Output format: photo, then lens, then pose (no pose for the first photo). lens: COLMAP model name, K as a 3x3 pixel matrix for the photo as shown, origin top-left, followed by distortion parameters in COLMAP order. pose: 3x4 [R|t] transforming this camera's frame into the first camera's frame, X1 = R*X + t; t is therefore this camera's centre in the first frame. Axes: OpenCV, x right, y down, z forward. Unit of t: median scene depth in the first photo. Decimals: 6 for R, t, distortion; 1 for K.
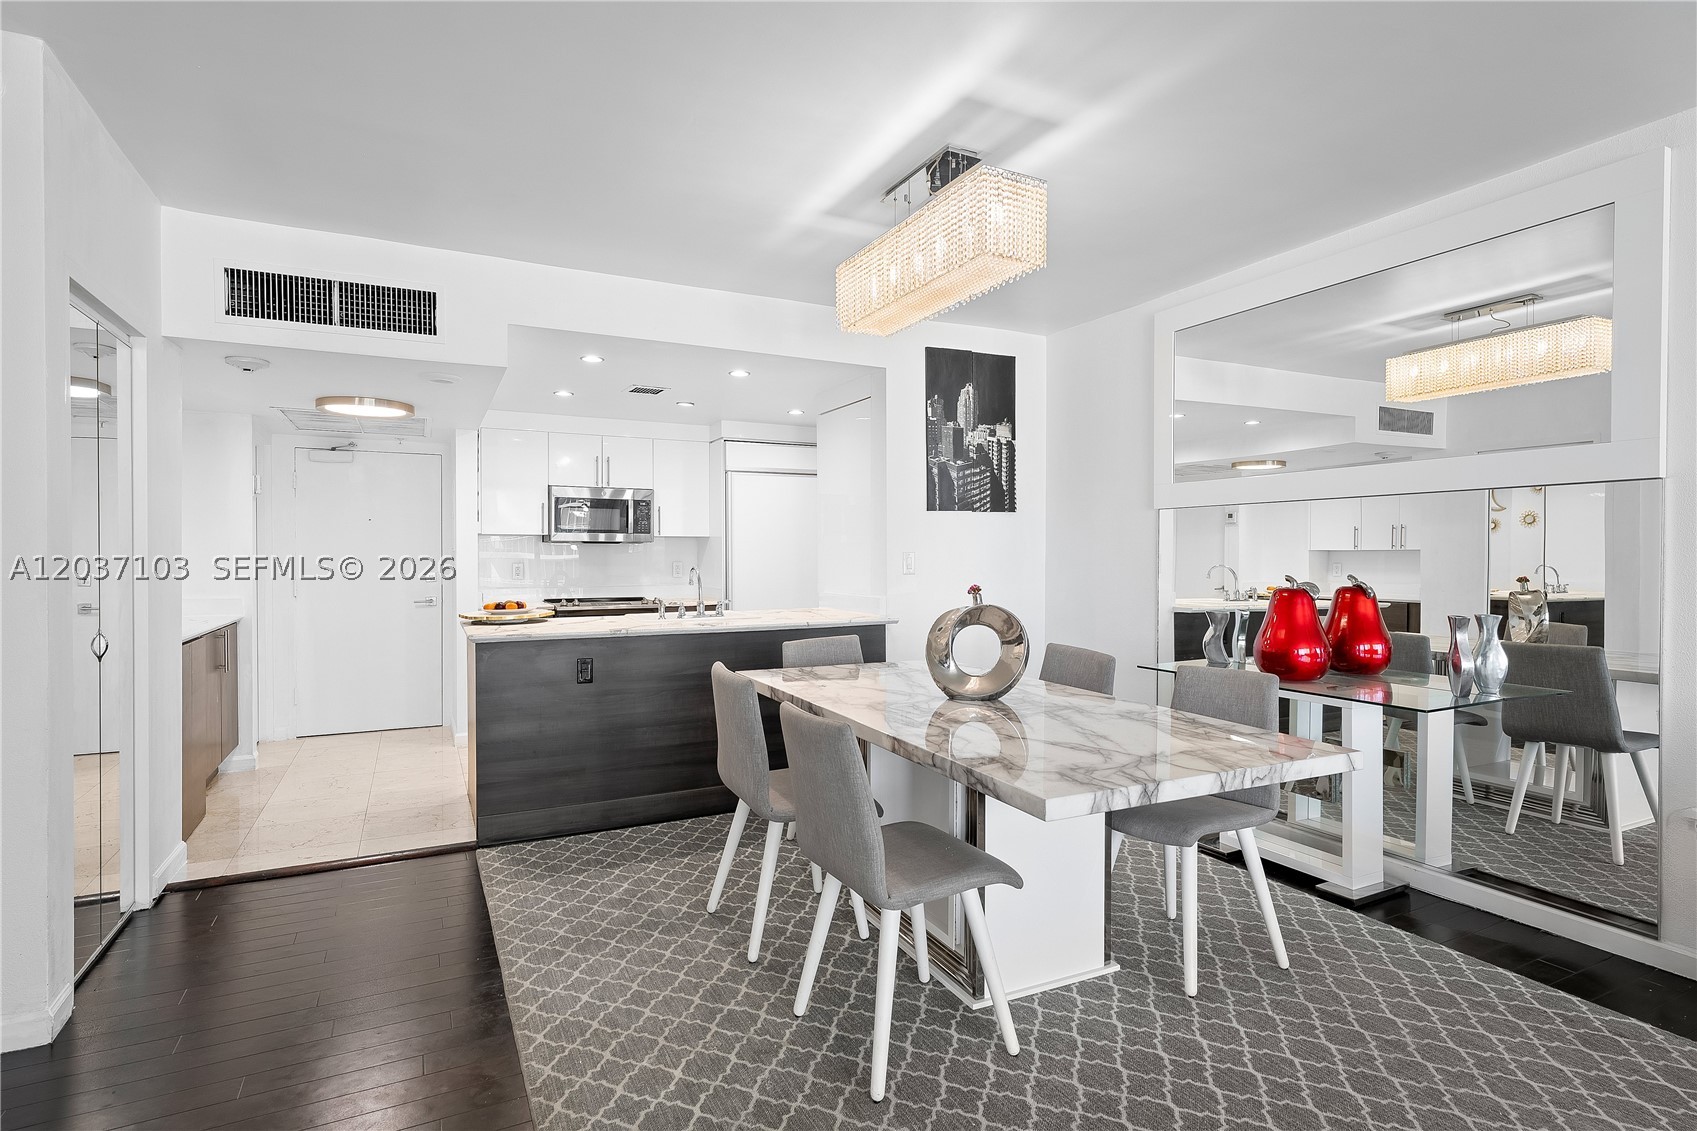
lens RADIAL K [[886.0, 0, 851.9], [0, 886.0, 563.8], [0, 0, 1]] dist [0.003582, -0.000390]
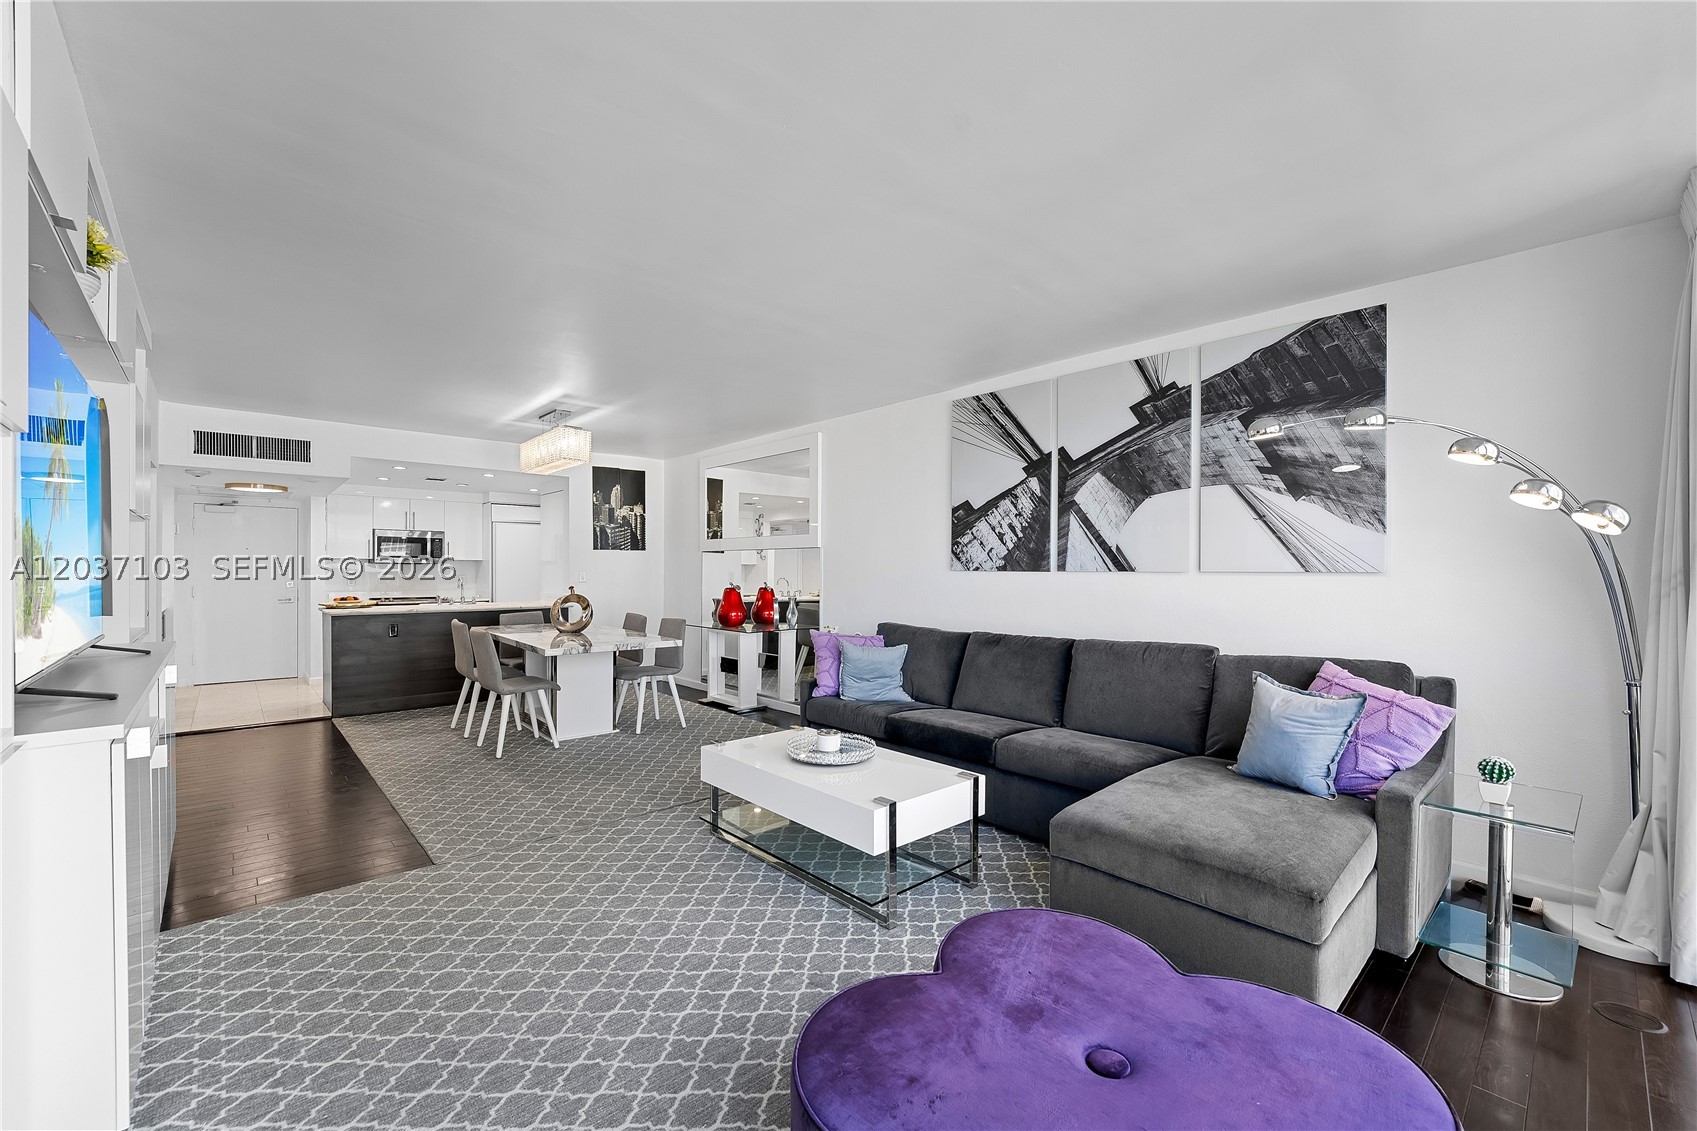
lens RADIAL K [[700.6, 0, 853.4], [0, 700.6, 575.4], [0, 0, 1]] dist [-0.019301, 0.003567]
pose [[0.962378, 0.002587, 0.271704, 0.222902], [-0.002069, 0.999995, -0.002194, -0.001397], [-0.271708, 0.001549, 0.962378, -0.651395]]
